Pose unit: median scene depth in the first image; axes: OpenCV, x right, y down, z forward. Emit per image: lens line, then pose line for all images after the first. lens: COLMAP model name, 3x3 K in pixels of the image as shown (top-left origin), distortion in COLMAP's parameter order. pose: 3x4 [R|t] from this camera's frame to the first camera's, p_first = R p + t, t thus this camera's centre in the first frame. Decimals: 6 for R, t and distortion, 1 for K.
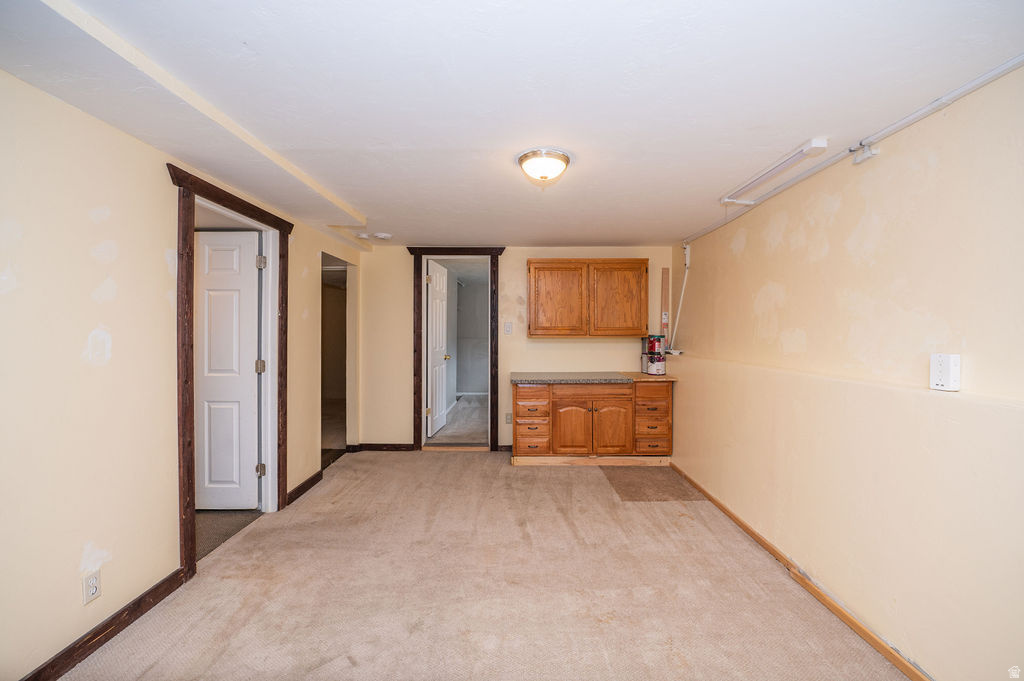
lens RADIAL K [[387.4, 0, 514.0], [0, 387.4, 330.9], [0, 0, 1]] dist [-0.020658, -0.000110]
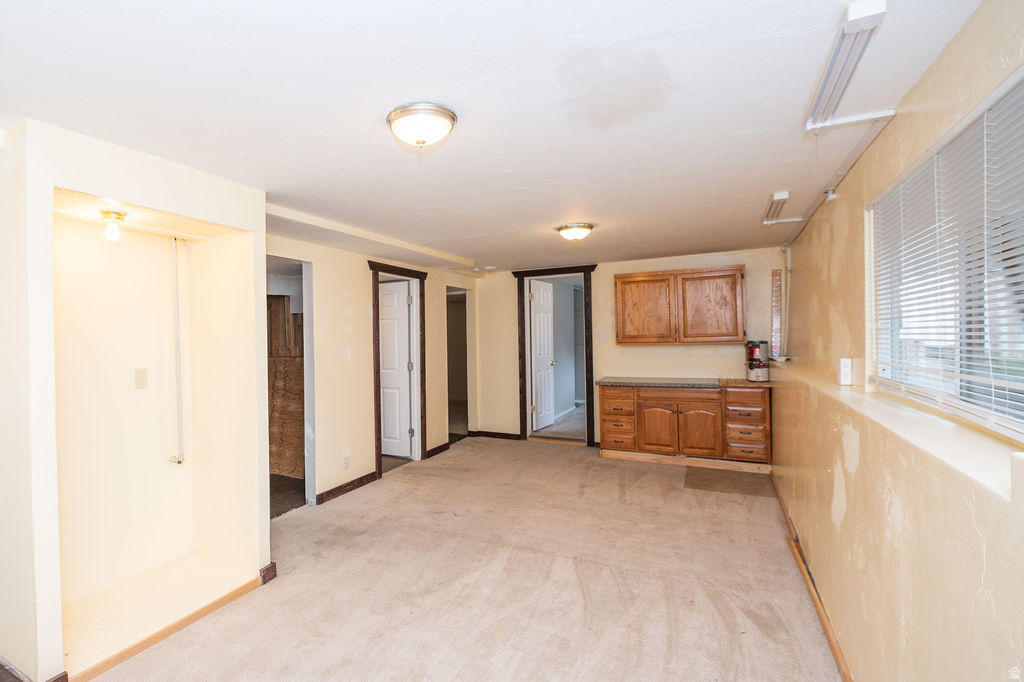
lens RADIAL K [[407.2, 0, 504.2], [0, 407.2, 339.1], [0, 0, 1]] dist [-0.020072, -0.000136]
pose [[0.941149, -0.014167, -0.337694, 0.135411], [0.016116, 0.999866, 0.002969, -0.009372], [0.337607, -0.008237, 0.941251, -0.223083]]
